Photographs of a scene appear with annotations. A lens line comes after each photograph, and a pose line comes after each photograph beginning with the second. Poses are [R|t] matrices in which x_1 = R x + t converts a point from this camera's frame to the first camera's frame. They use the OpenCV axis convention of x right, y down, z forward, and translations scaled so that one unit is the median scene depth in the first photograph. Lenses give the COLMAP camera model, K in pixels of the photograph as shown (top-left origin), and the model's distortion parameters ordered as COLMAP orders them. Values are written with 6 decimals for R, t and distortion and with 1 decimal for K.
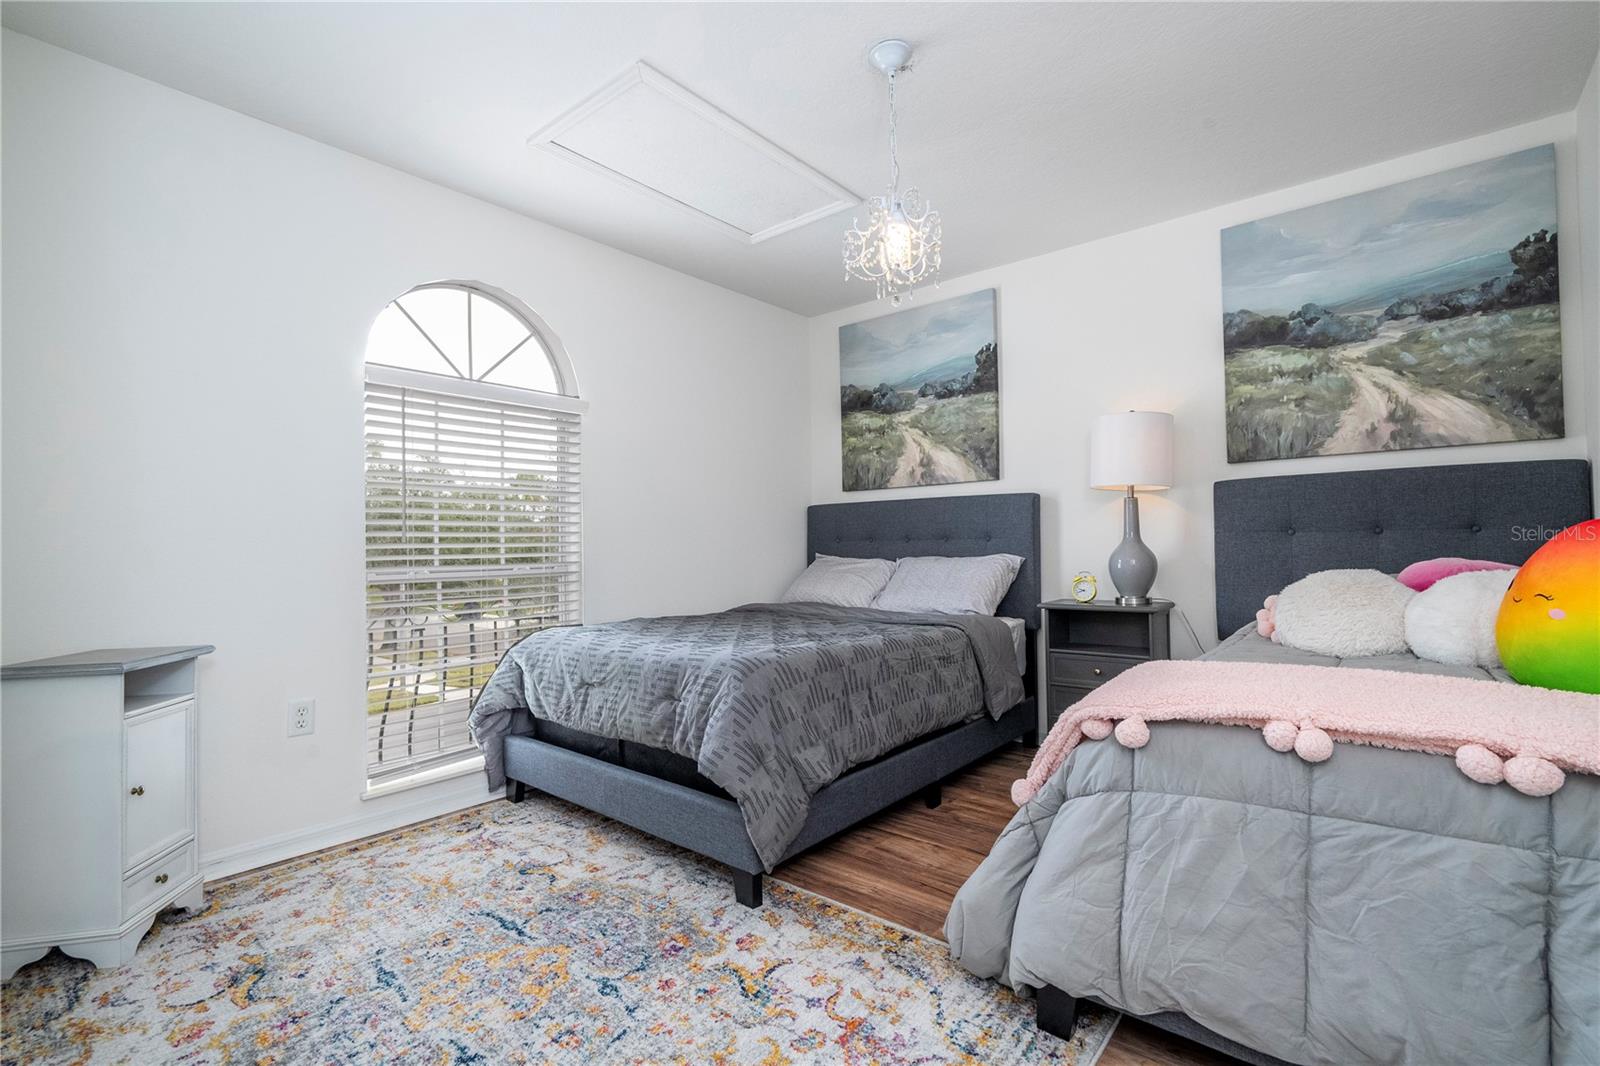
lens RADIAL K [[726.9, 0, 796.0], [0, 726.9, 531.6], [0, 0, 1]] dist [-0.001531, 0.000073]
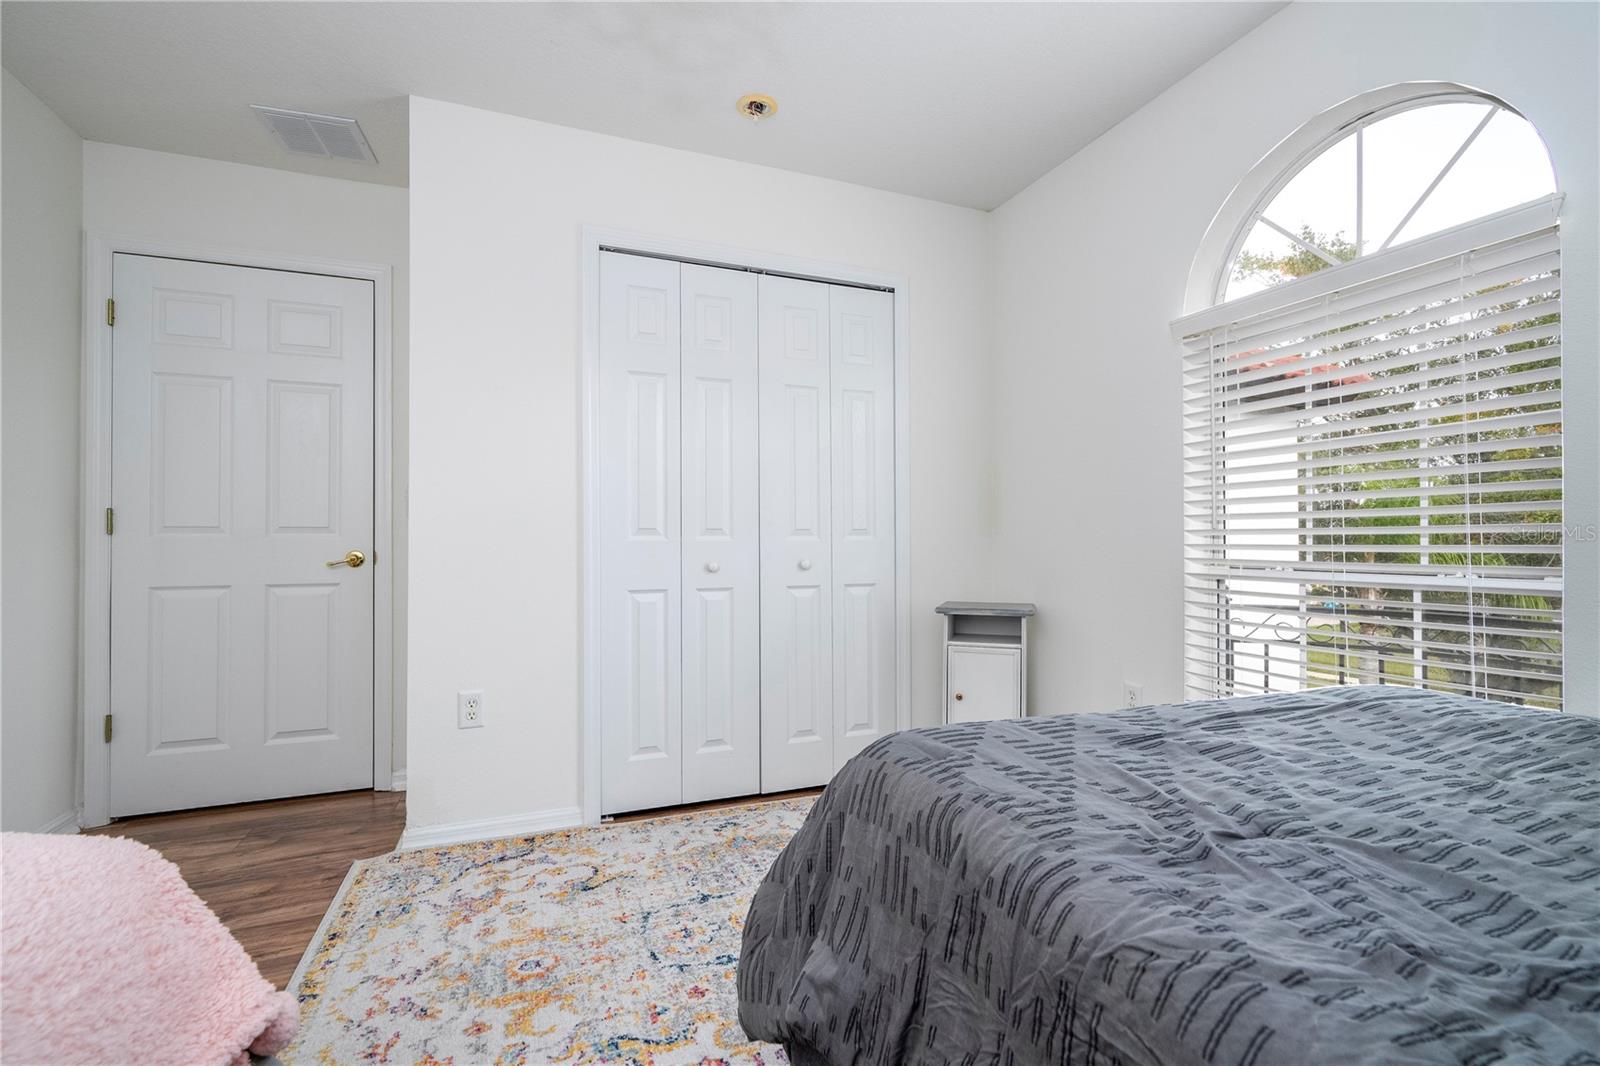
lens RADIAL K [[726.9, 0, 796.3], [0, 726.9, 534.5], [0, 0, 1]] dist [-0.001531, 0.000073]
pose [[-0.478236, -0.002848, -0.878227, 0.313376], [0.002202, 0.999988, -0.004442, 0.023691], [0.878228, -0.004058, -0.478224, 0.845309]]
